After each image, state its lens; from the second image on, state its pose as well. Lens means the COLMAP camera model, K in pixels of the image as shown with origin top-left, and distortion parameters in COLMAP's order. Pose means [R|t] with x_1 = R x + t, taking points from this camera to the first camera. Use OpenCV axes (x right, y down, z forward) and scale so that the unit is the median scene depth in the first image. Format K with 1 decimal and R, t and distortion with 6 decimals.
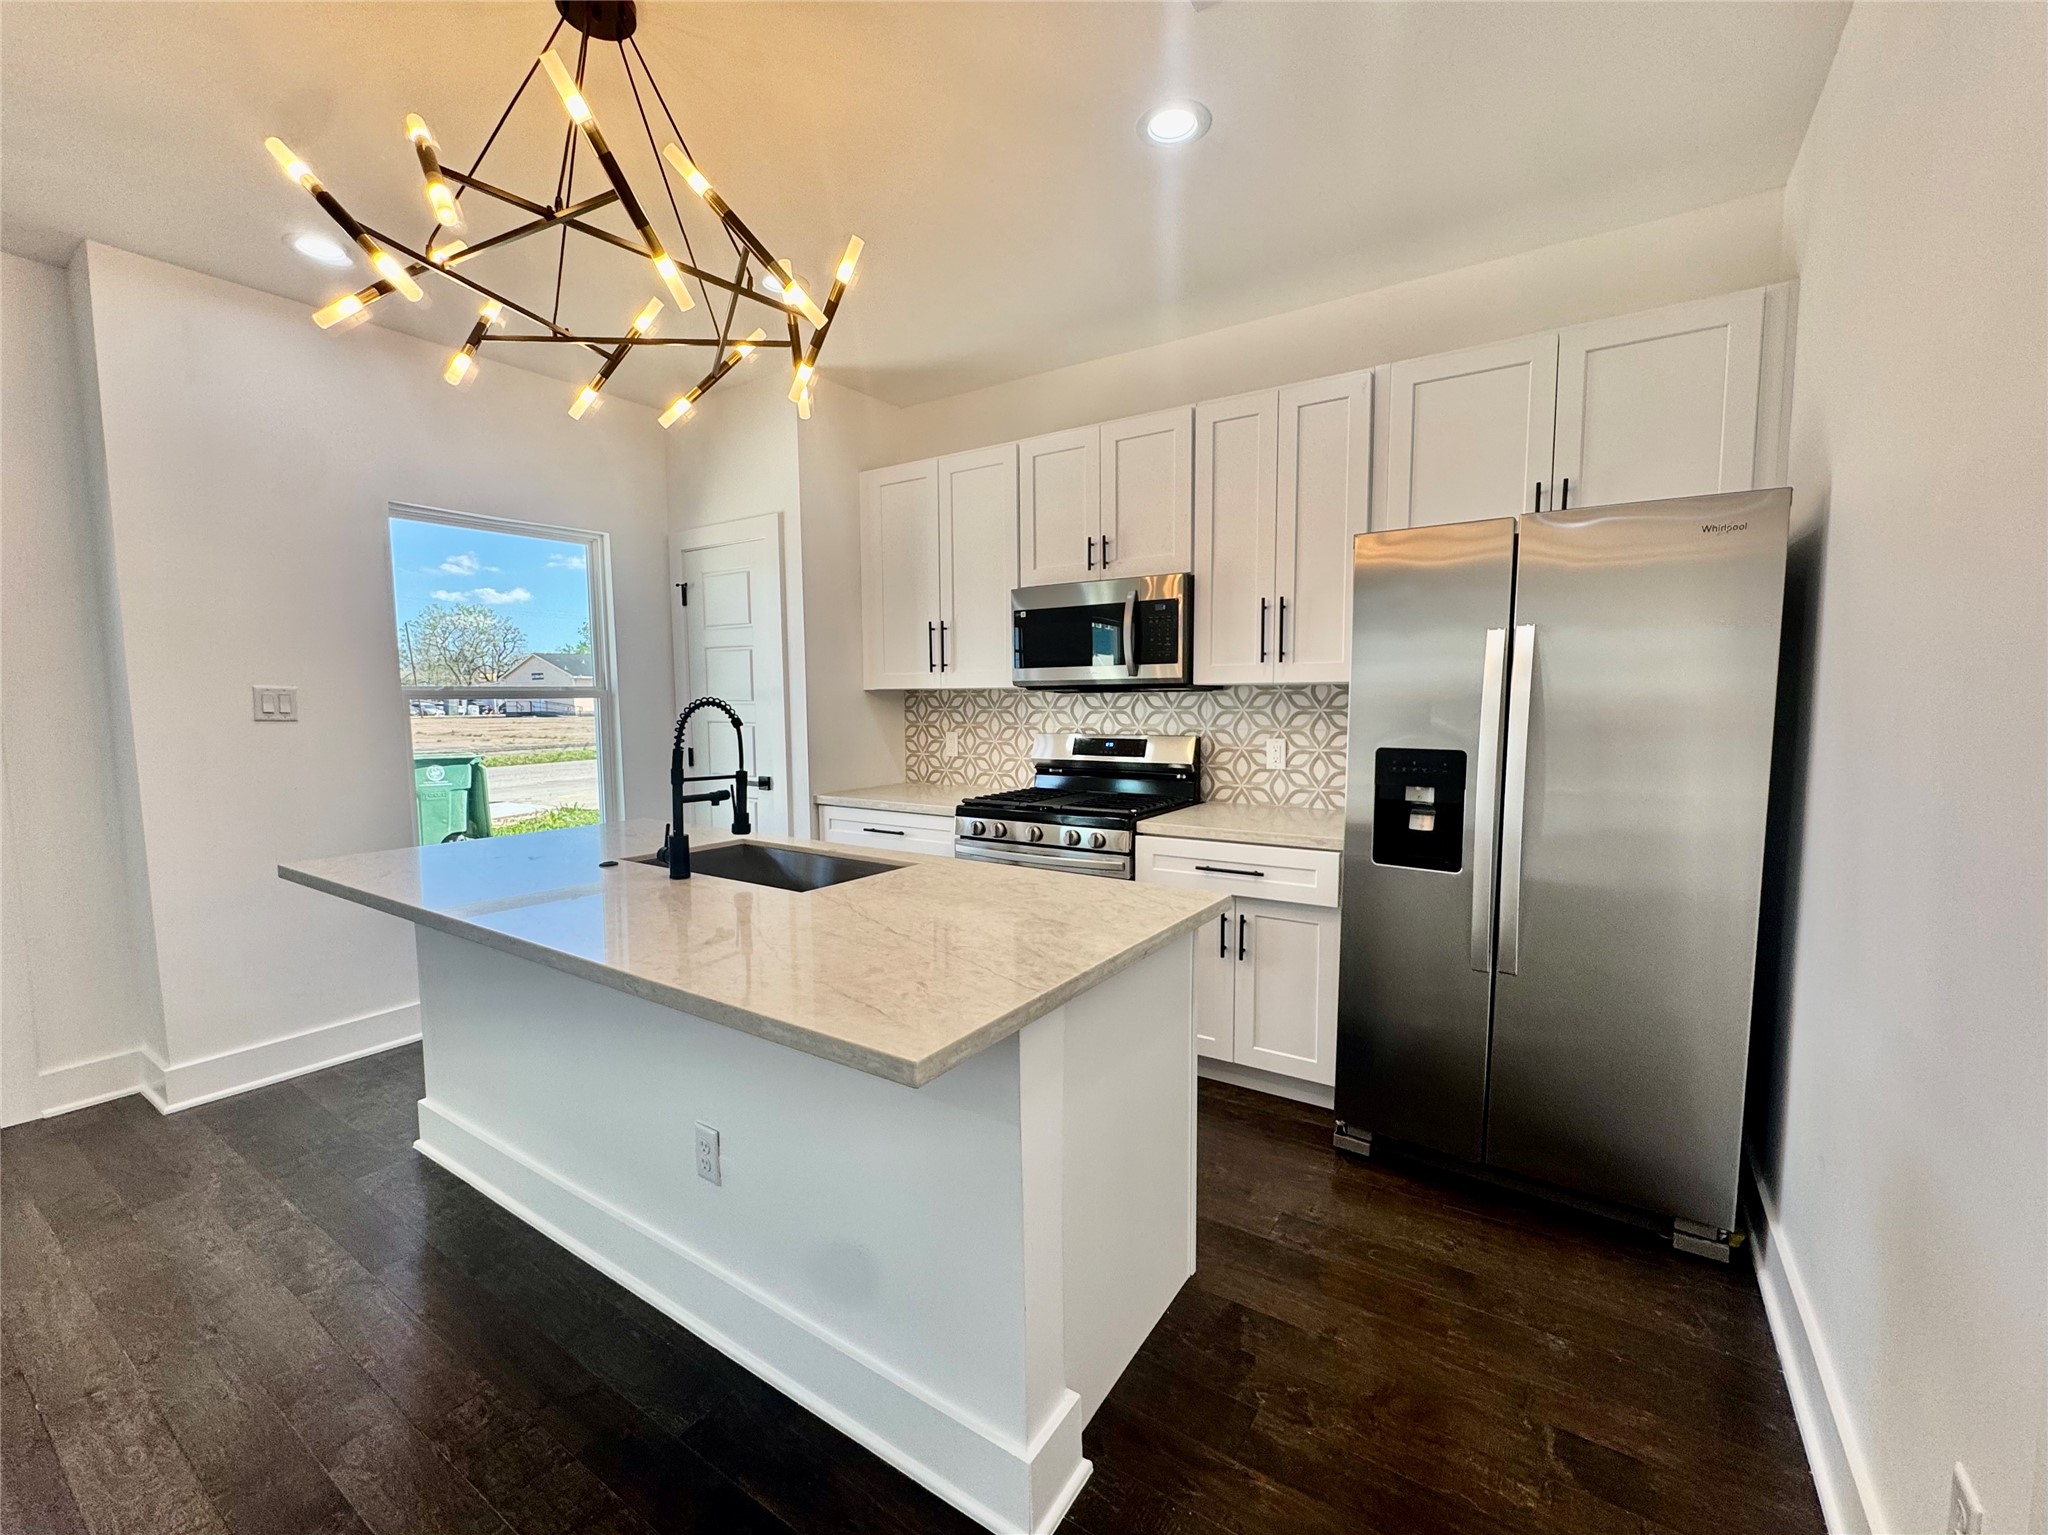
lens RADIAL K [[854.6, 0, 1032.8], [0, 854.6, 771.4], [0, 0, 1]] dist [-0.002379, -0.000442]
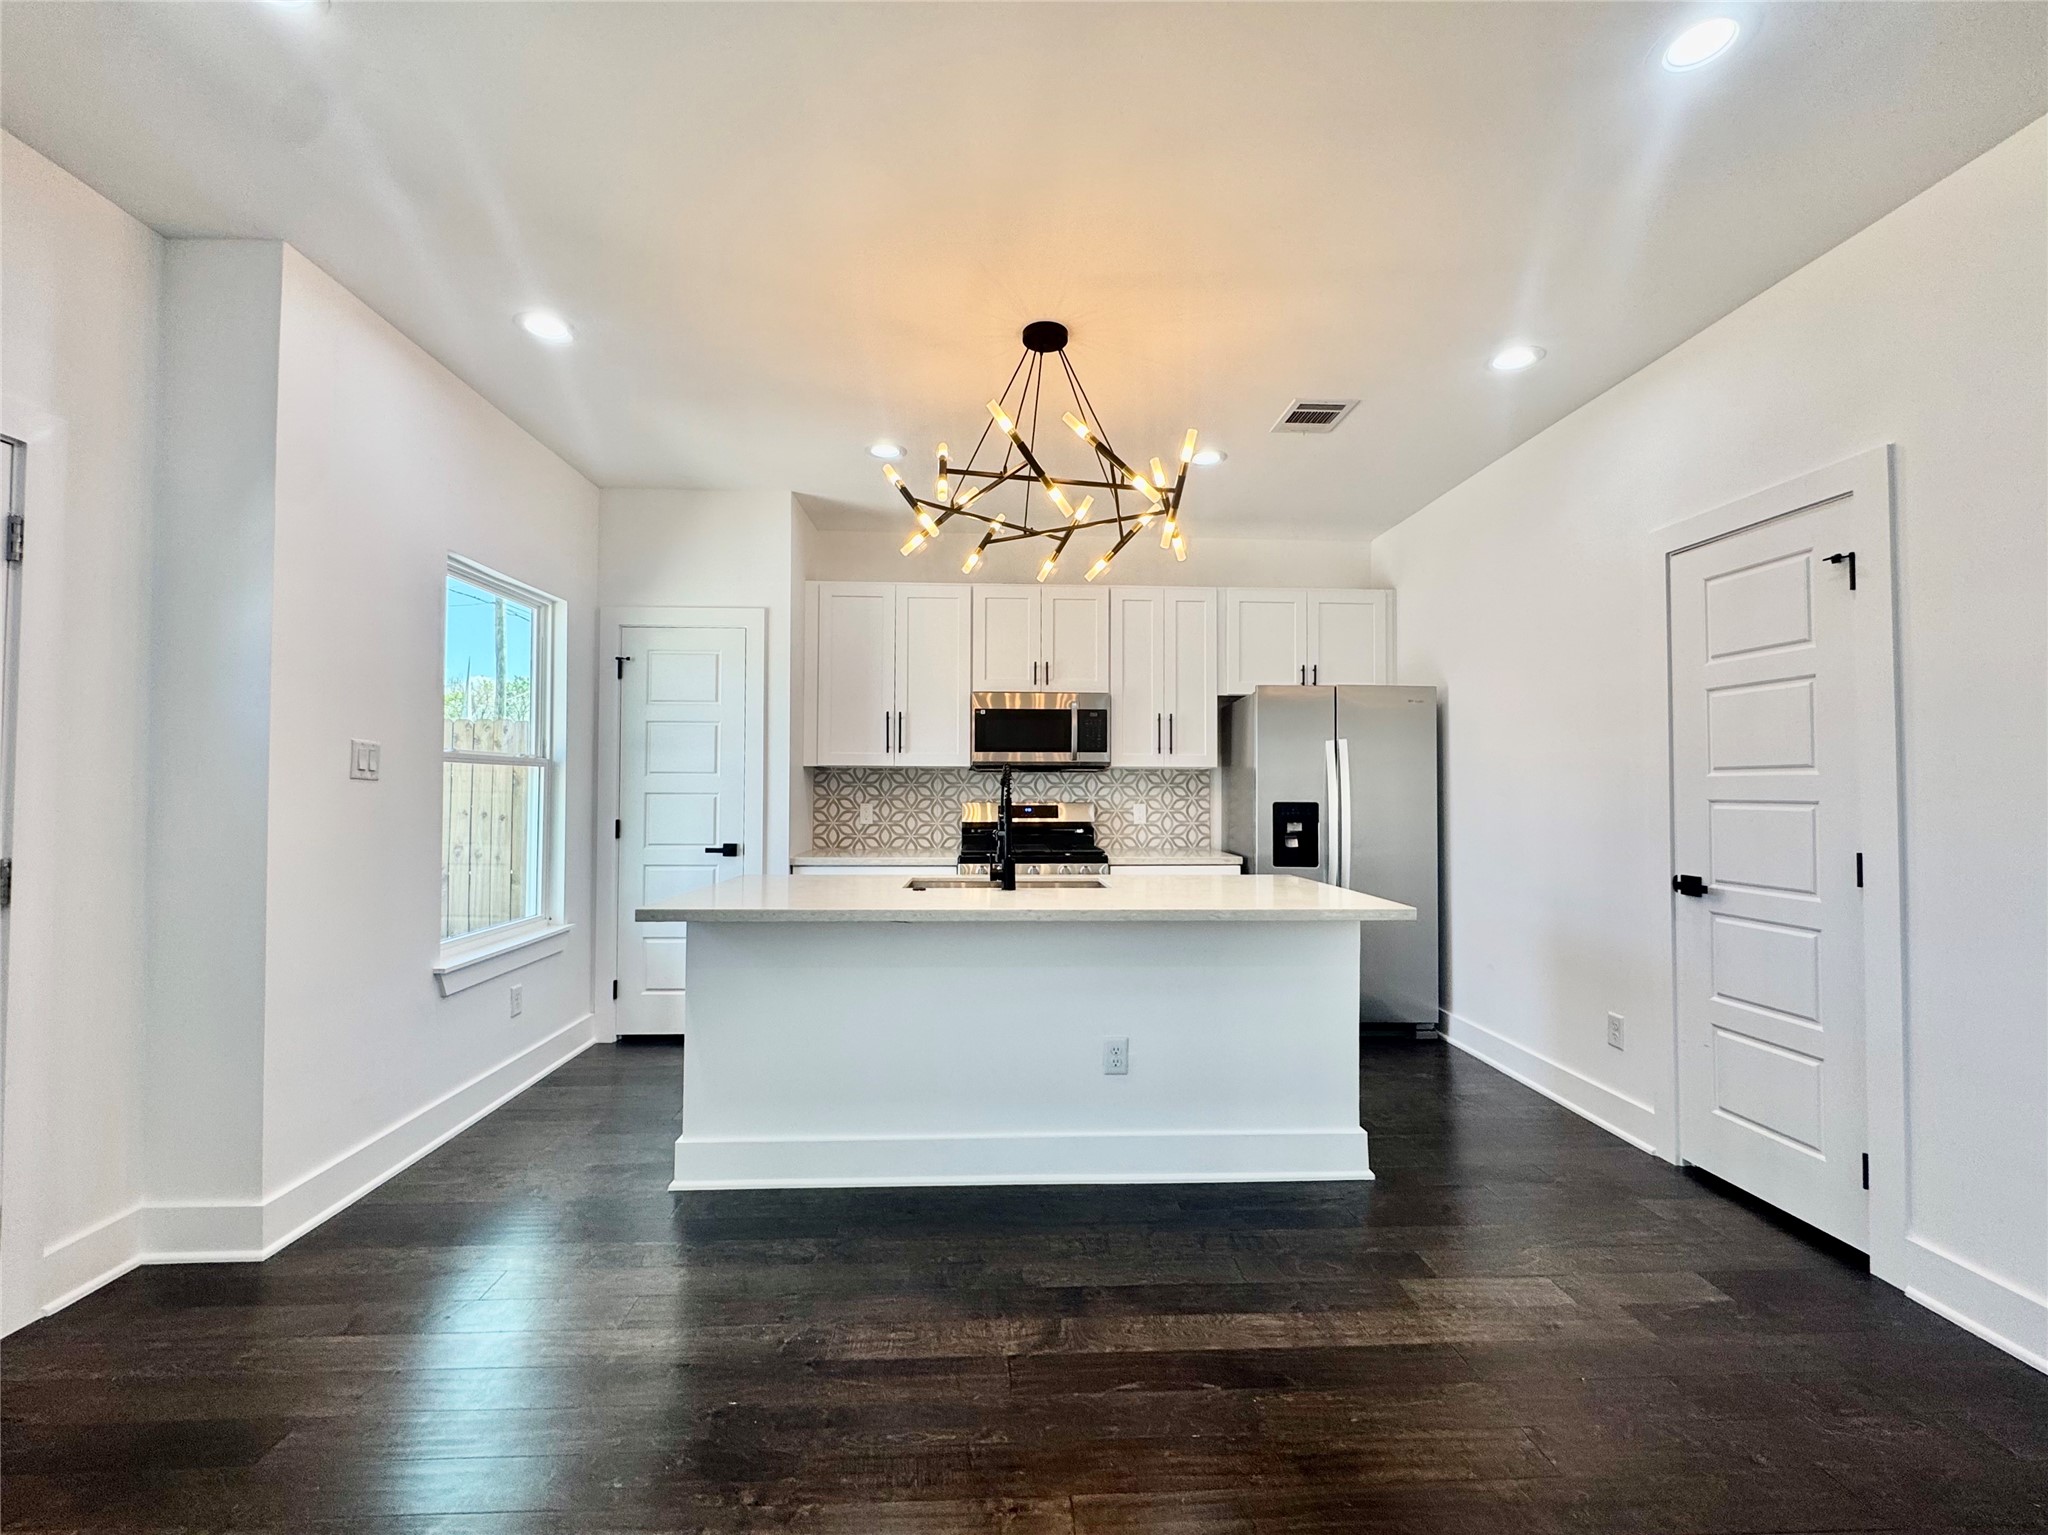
lens RADIAL K [[854.6, 0, 1032.8], [0, 854.6, 771.4], [0, 0, 1]] dist [-0.002379, -0.000442]
pose [[0.801972, 0.023133, 0.596913, -0.722546], [0.043962, 0.994255, -0.097596, 0.041210], [-0.595741, 0.104511, 0.796348, -0.097104]]
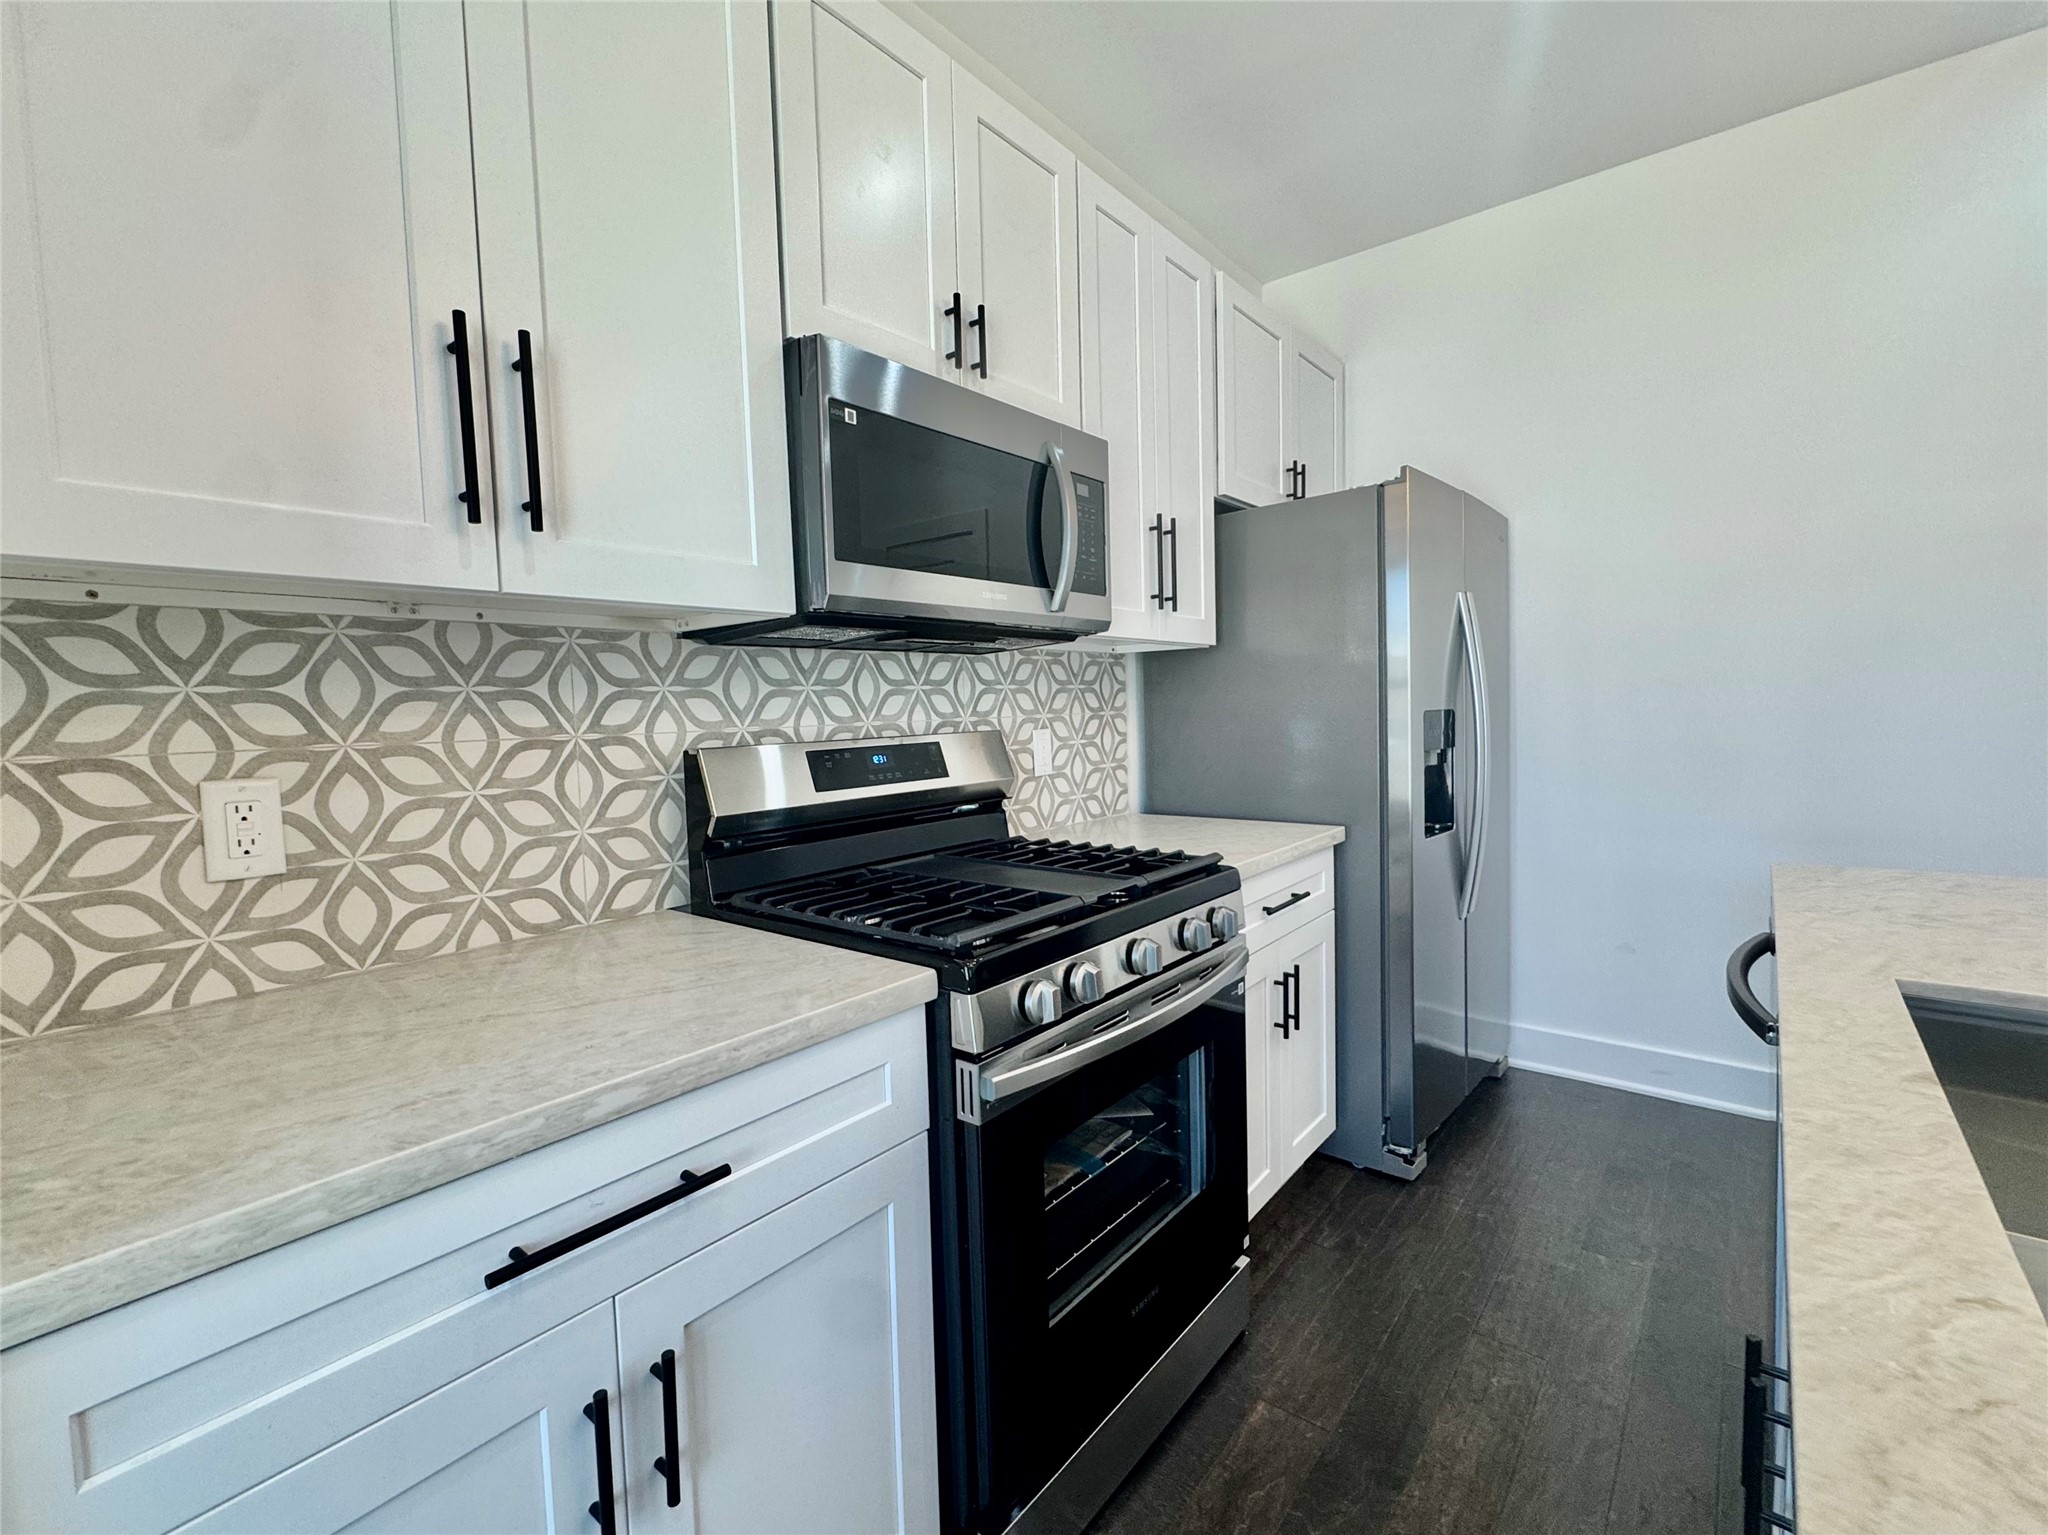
lens RADIAL K [[899.0, 0, 1019.1], [0, 899.0, 768.4], [0, 0, 1]] dist [-0.001097, -0.000132]
pose [[0.108449, -0.067153, 0.991831, -0.385362], [0.112197, 0.992168, 0.054907, -0.044971], [-0.987750, 0.105326, 0.115134, 0.873399]]
